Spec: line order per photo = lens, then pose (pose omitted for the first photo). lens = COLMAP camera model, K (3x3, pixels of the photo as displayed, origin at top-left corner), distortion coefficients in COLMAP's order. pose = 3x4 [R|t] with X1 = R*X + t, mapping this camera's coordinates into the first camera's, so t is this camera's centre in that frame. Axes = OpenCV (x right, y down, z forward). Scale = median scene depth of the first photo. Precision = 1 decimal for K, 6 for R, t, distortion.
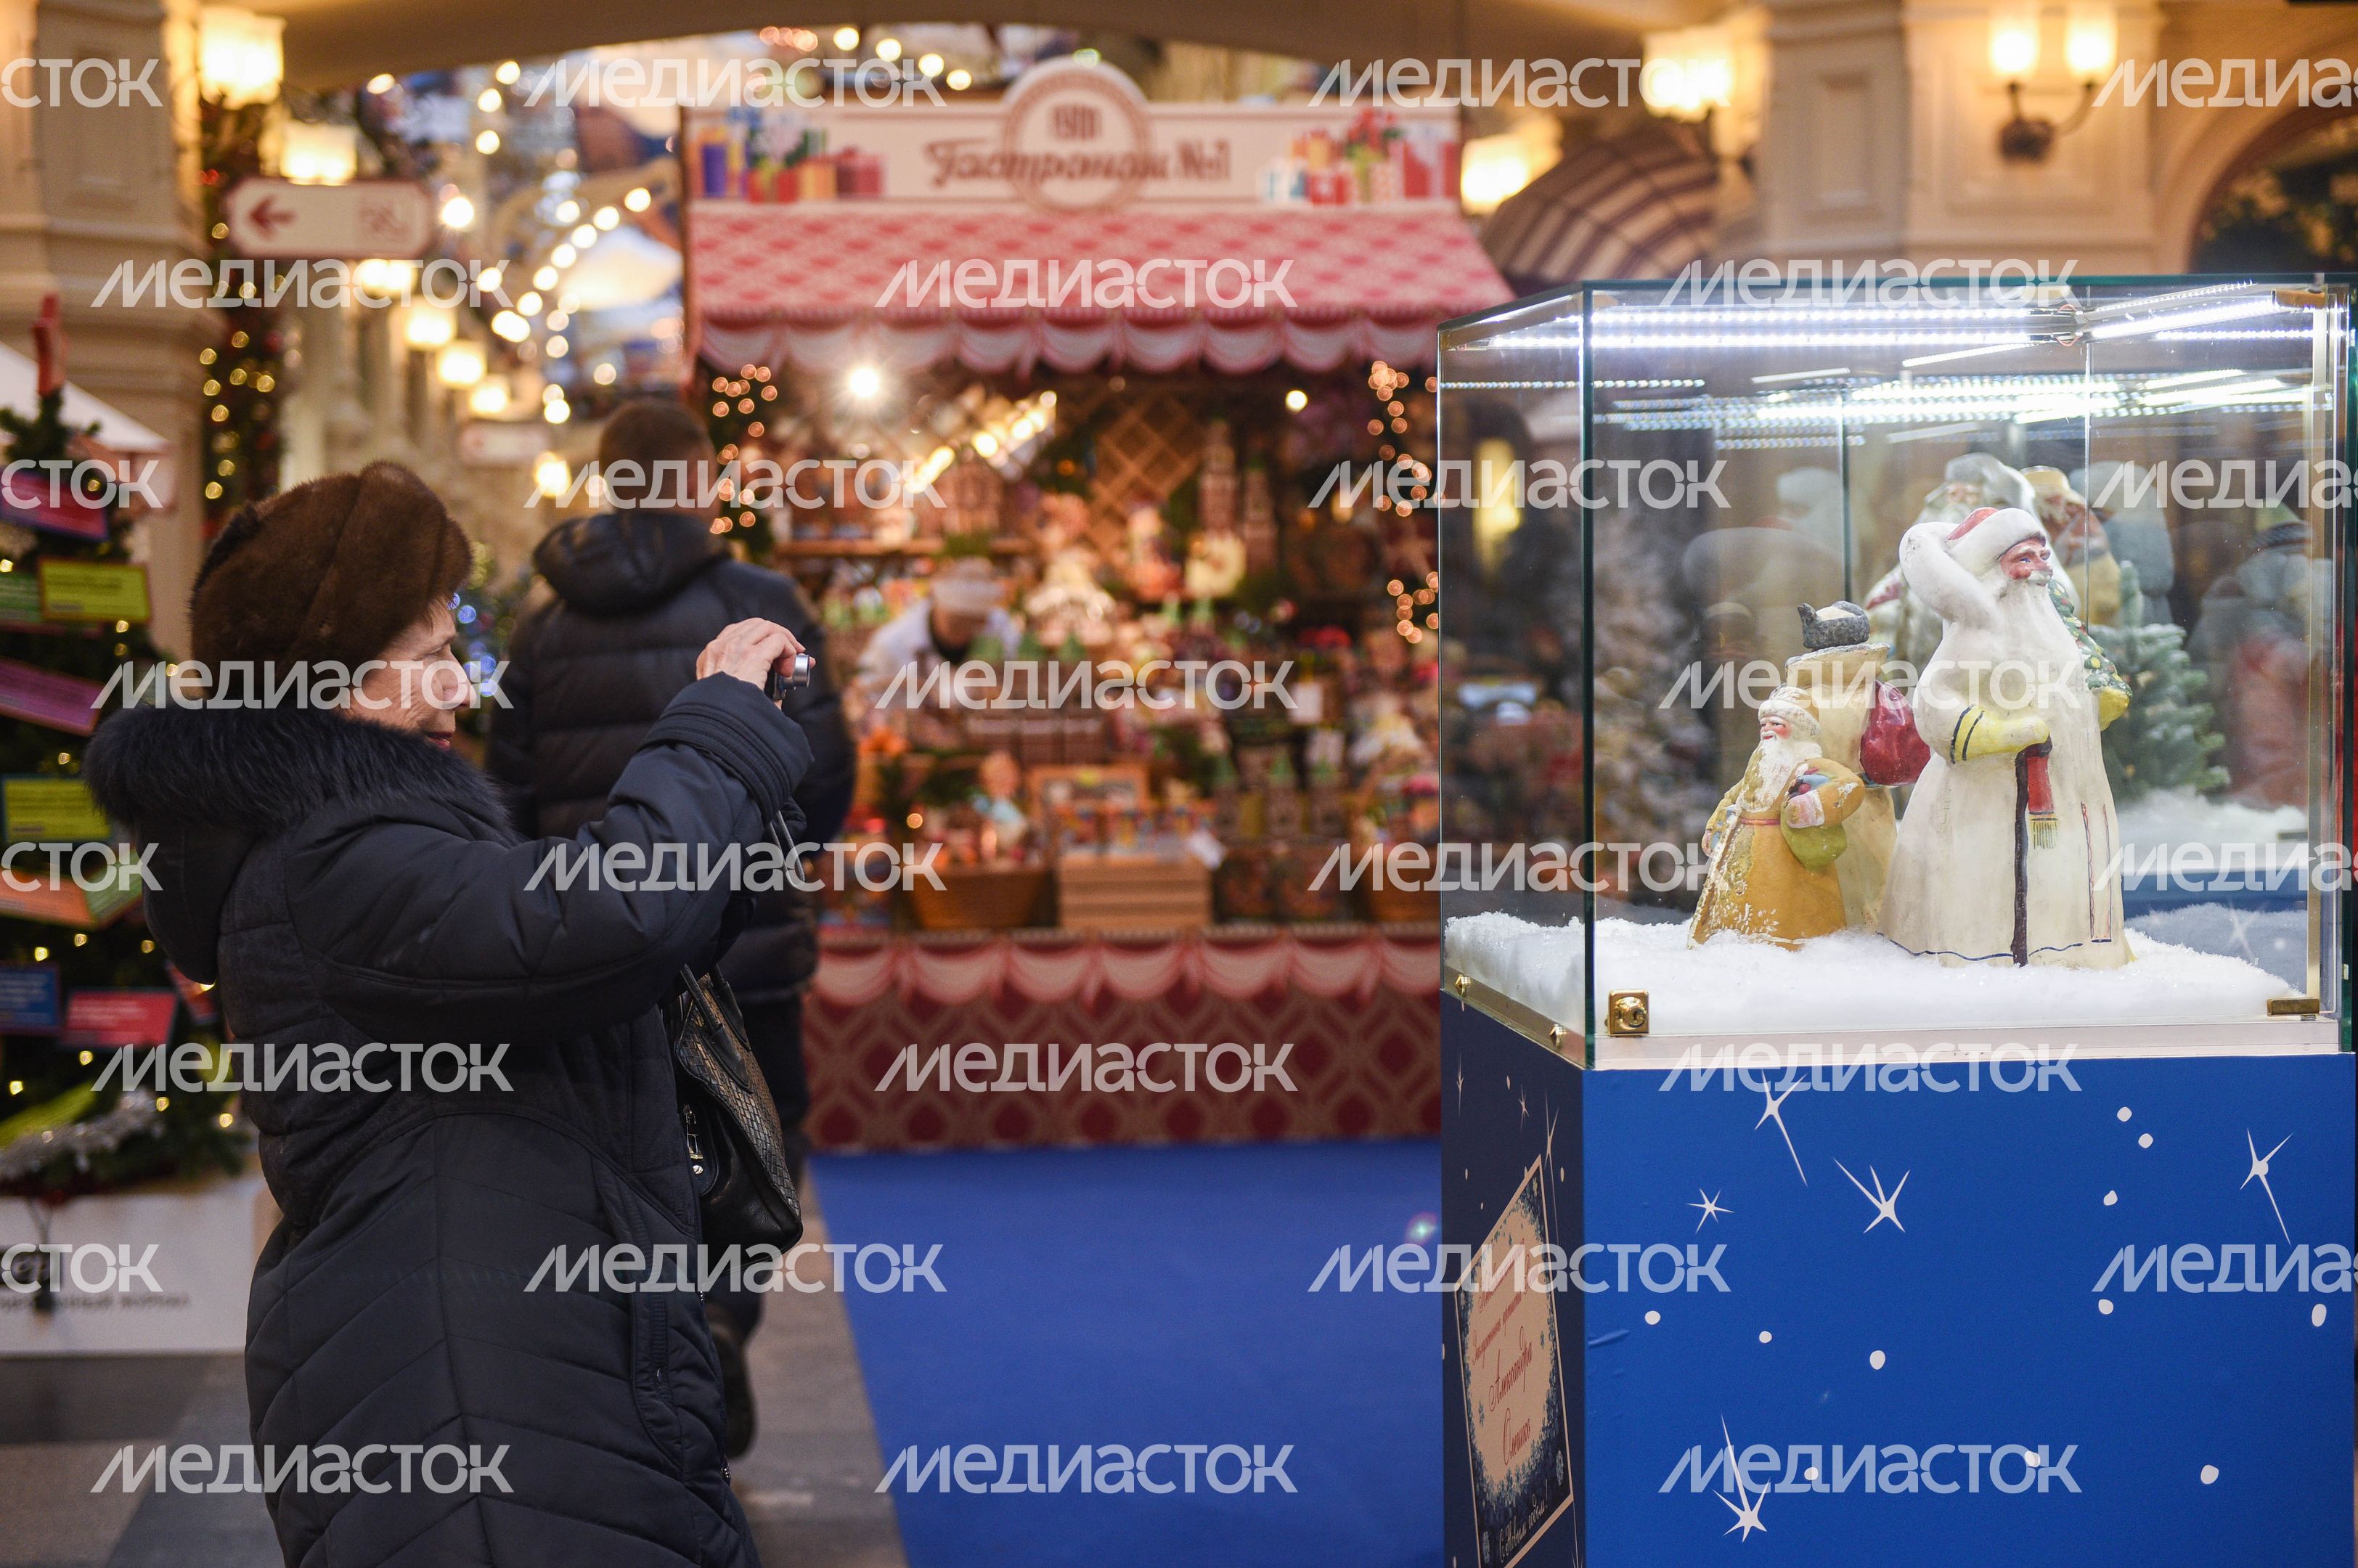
lens RADIAL K [[4259.7, 0, 1177.1], [0, 4259.7, 820.0], [0, 0, 1]] dist [0.310592, -1.865770]
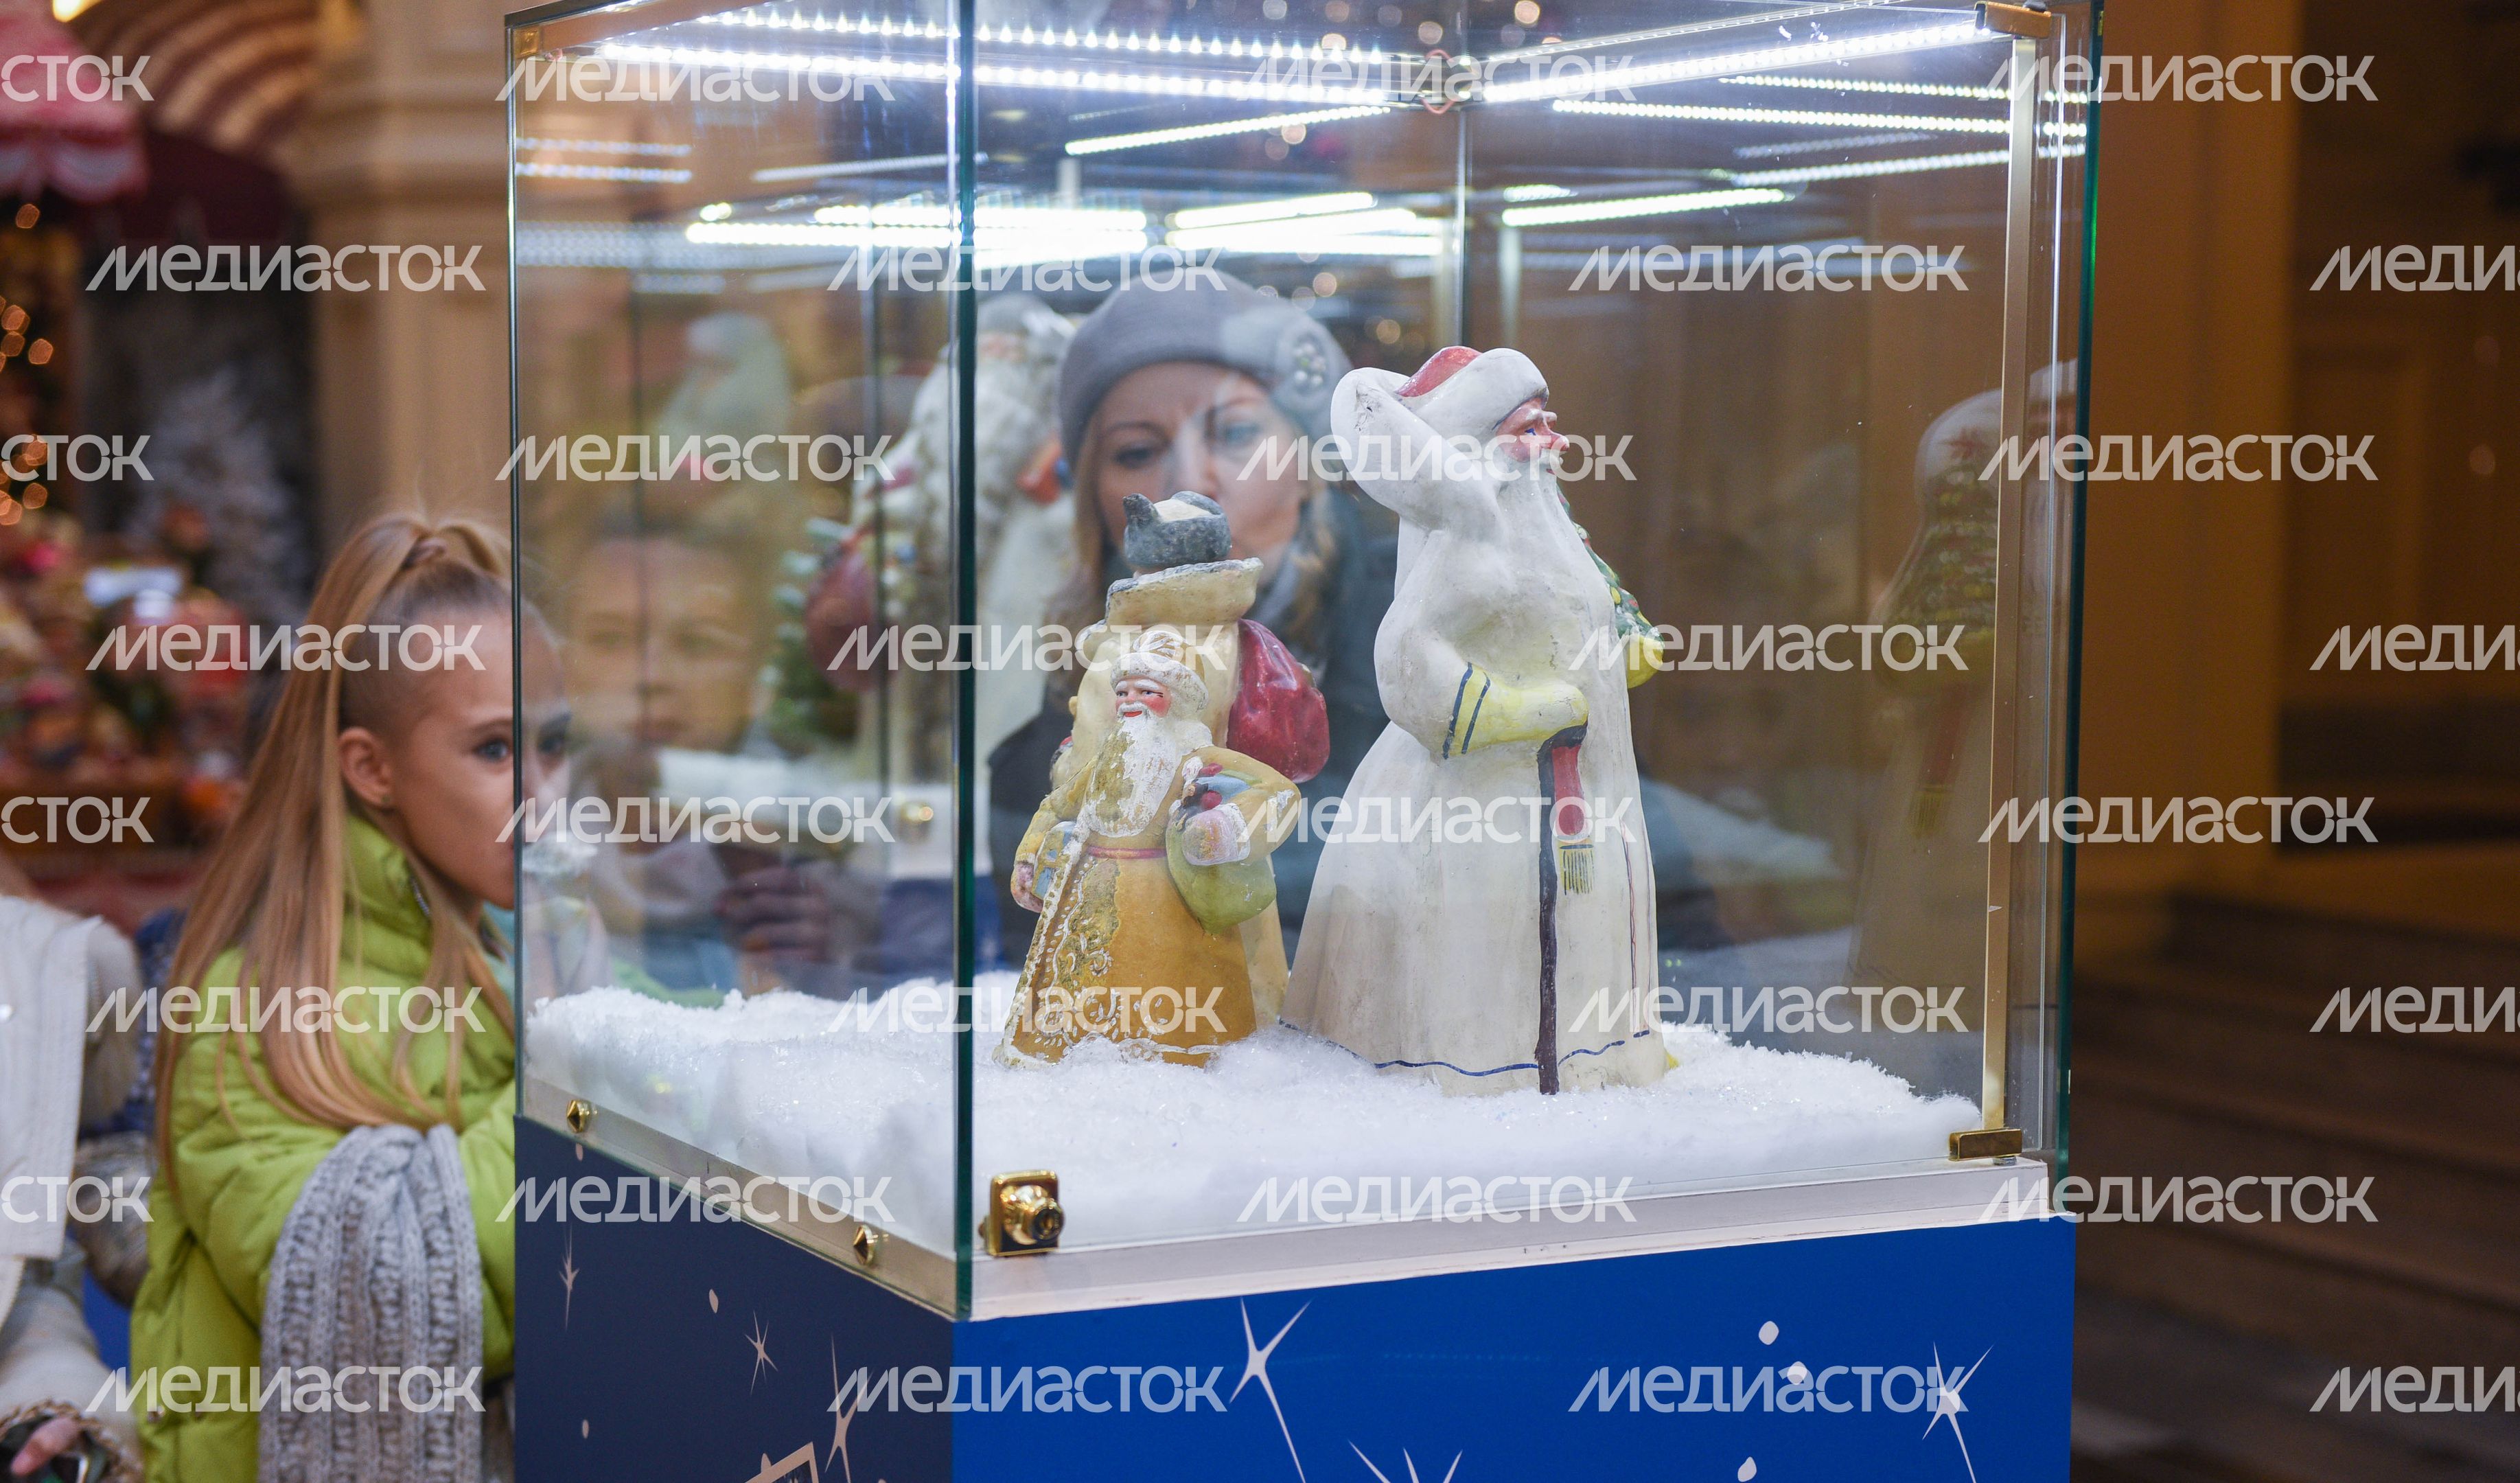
lens RADIAL K [[4197.3, 0, 1261.6], [0, 4197.3, 826.5], [0, 0, 1]] dist [0.117332, -0.097593]
pose [[0.932387, -0.012837, 0.361232, -0.061522], [0.002092, 0.999544, 0.030123, -0.021379], [-0.361454, -0.027331, 0.931989, 0.440876]]
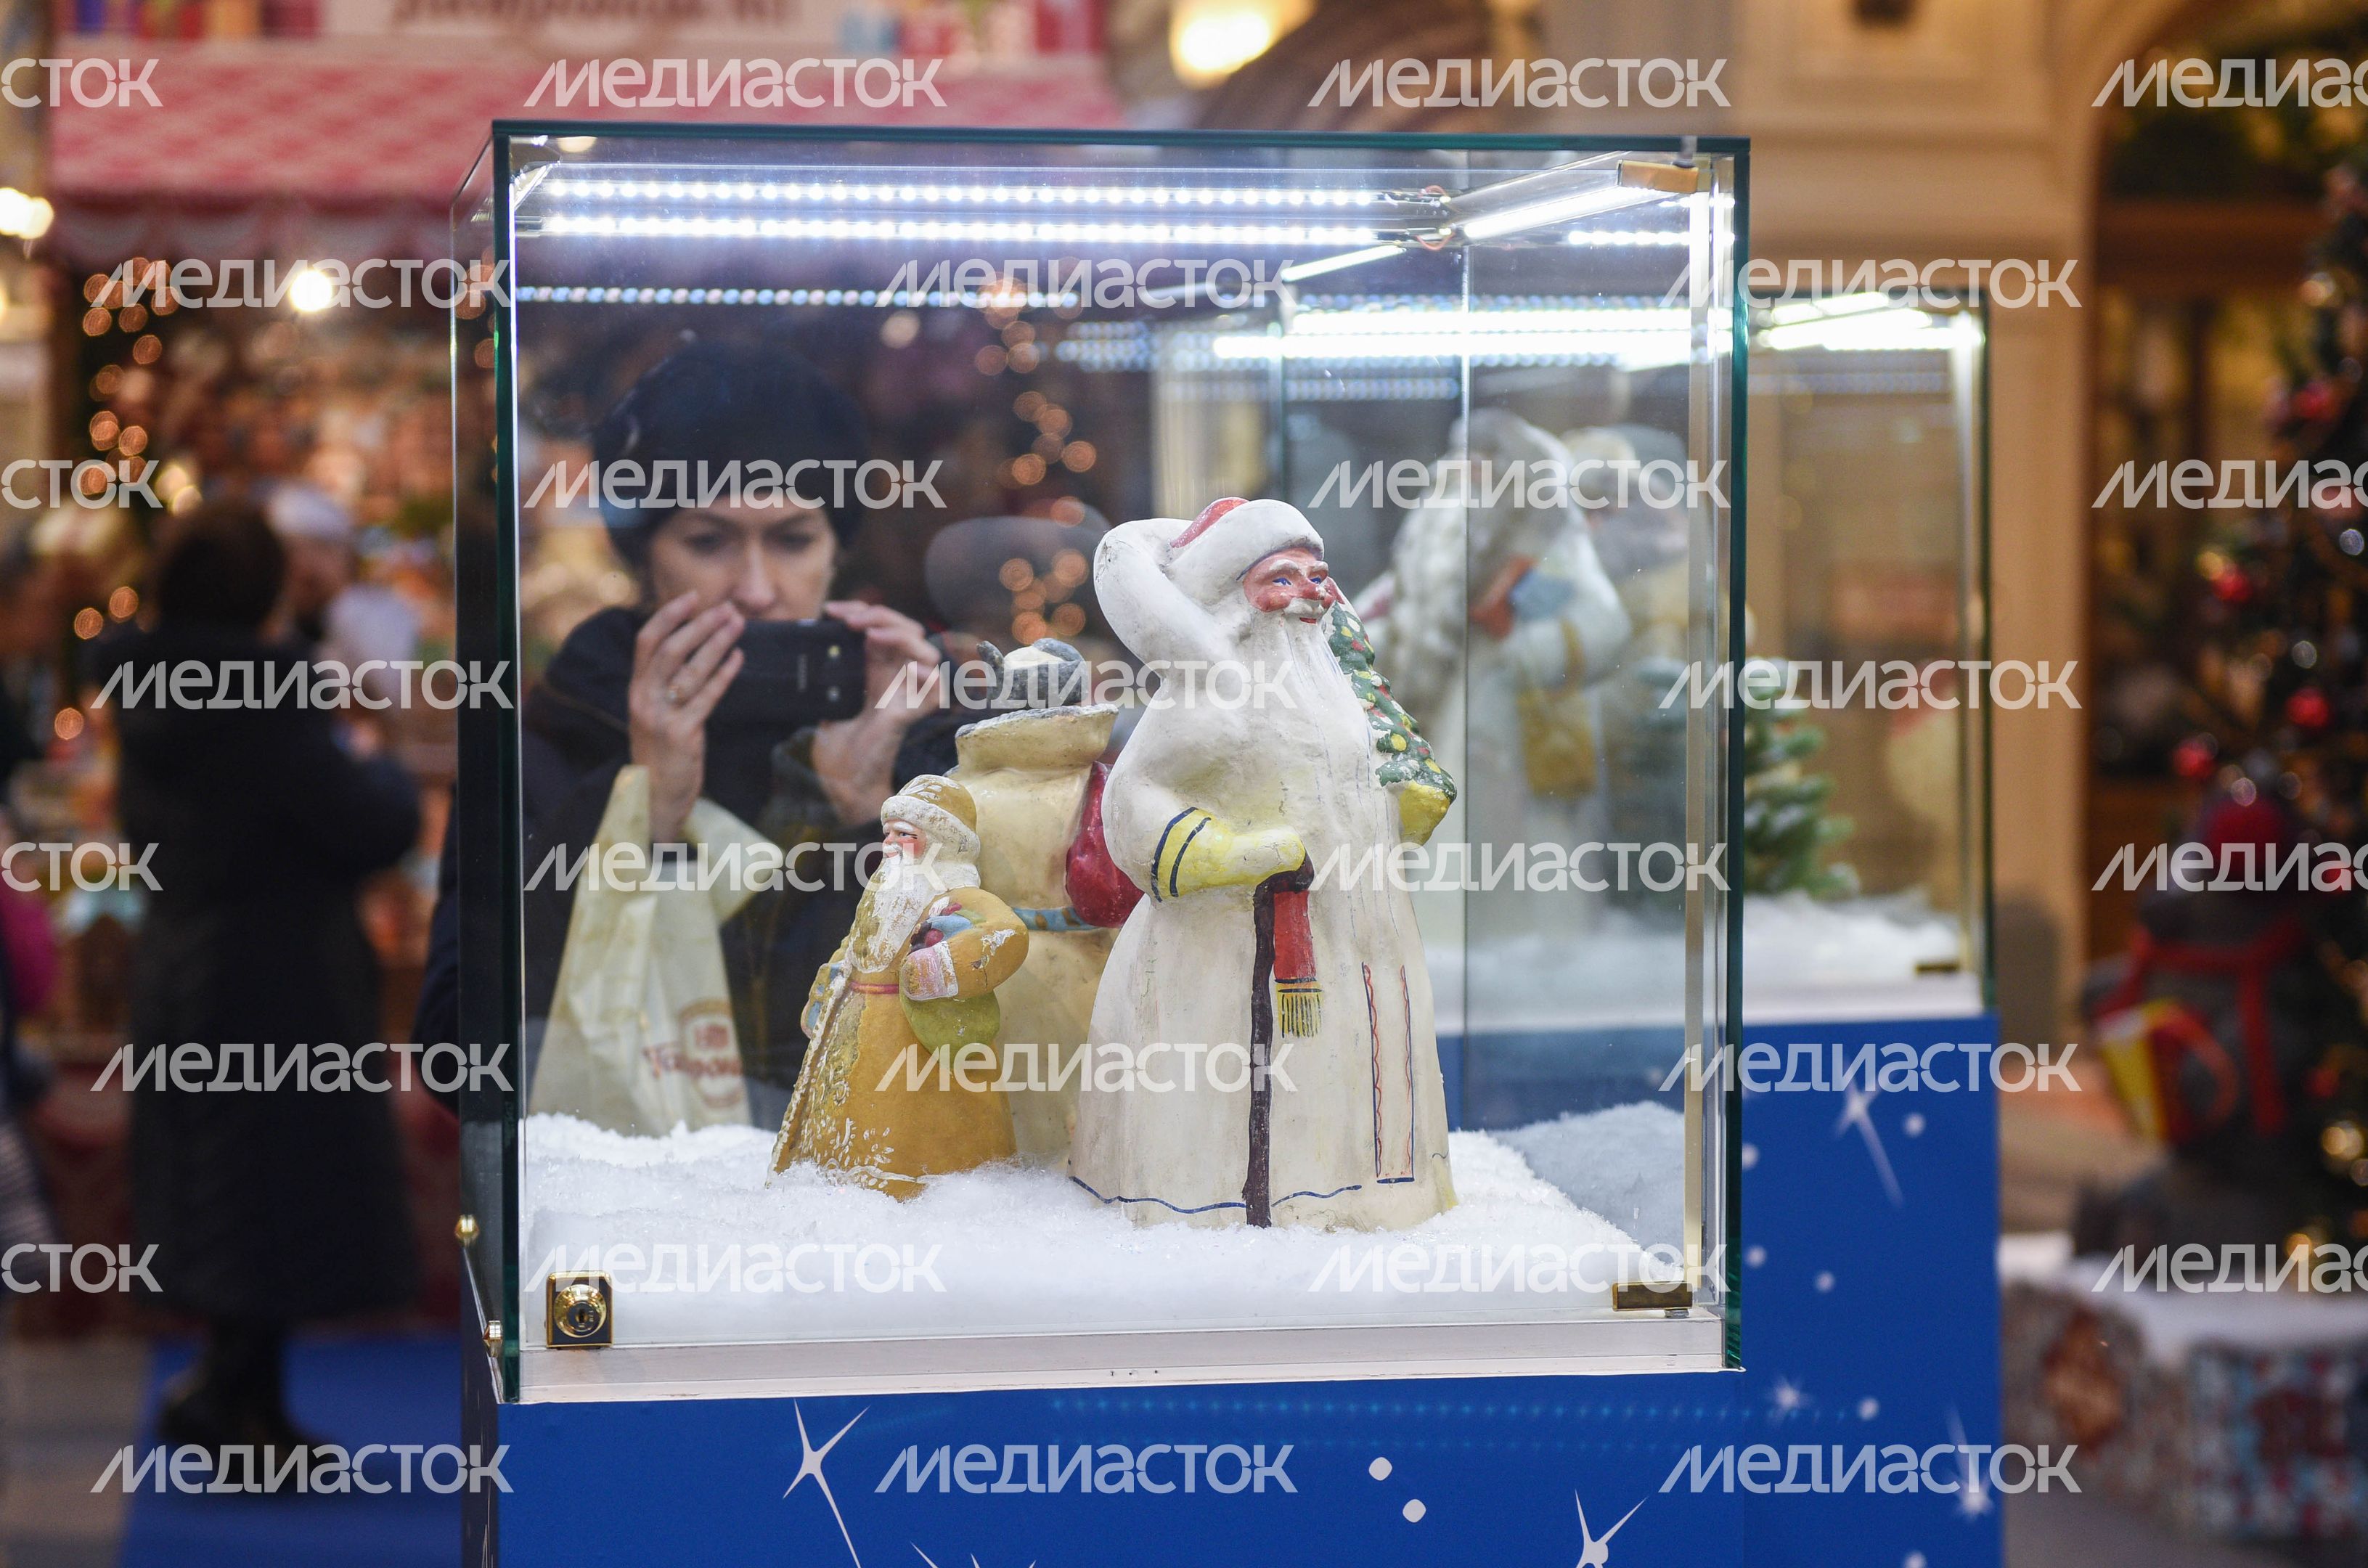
lens RADIAL K [[5407.9, 0, 1270.1], [0, 5407.9, 786.5], [0, 0, 1]] dist [0.013794, 0.513785]
pose [[0.998236, 0.009325, 0.058634, 0.148345], [-0.008602, 0.999884, -0.012574, -0.019925], [-0.058745, 0.012047, 0.998200, 0.201277]]
